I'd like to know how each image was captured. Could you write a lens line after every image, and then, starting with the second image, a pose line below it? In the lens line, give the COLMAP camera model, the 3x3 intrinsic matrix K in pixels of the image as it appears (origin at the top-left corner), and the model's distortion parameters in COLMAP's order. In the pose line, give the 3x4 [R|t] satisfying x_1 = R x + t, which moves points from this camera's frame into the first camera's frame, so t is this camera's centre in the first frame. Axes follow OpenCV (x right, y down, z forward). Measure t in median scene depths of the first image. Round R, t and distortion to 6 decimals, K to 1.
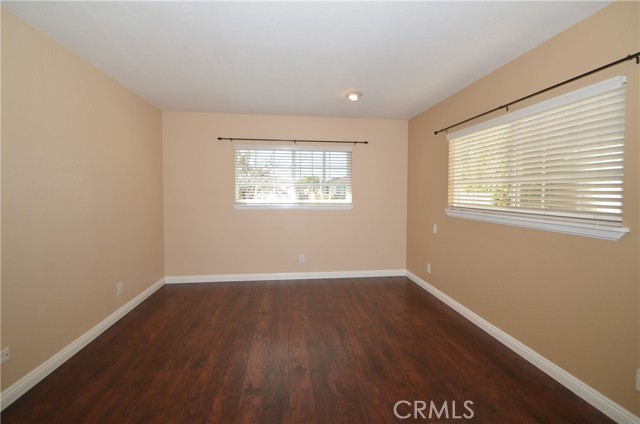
lens RADIAL K [[287.4, 0, 321.6], [0, 287.4, 200.4], [0, 0, 1]] dist [-0.012479, -0.001075]
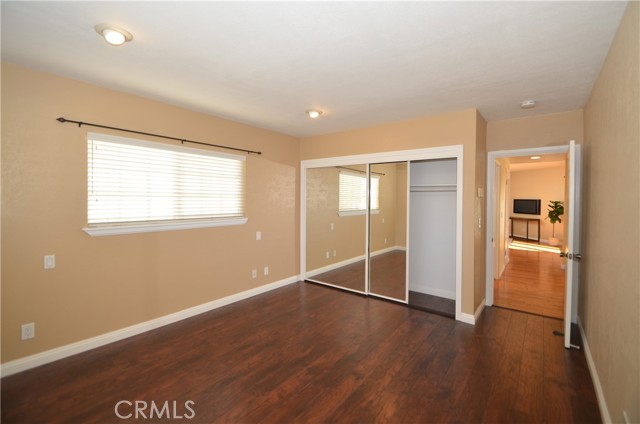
lens RADIAL K [[287.4, 0, 321.6], [0, 287.4, 200.4], [0, 0, 1]] dist [-0.012479, -0.001075]
pose [[-0.721367, -0.009004, 0.692495, -0.740393], [0.013511, 0.999542, 0.027071, -0.076212], [-0.692422, 0.028884, -0.720915, 1.510259]]
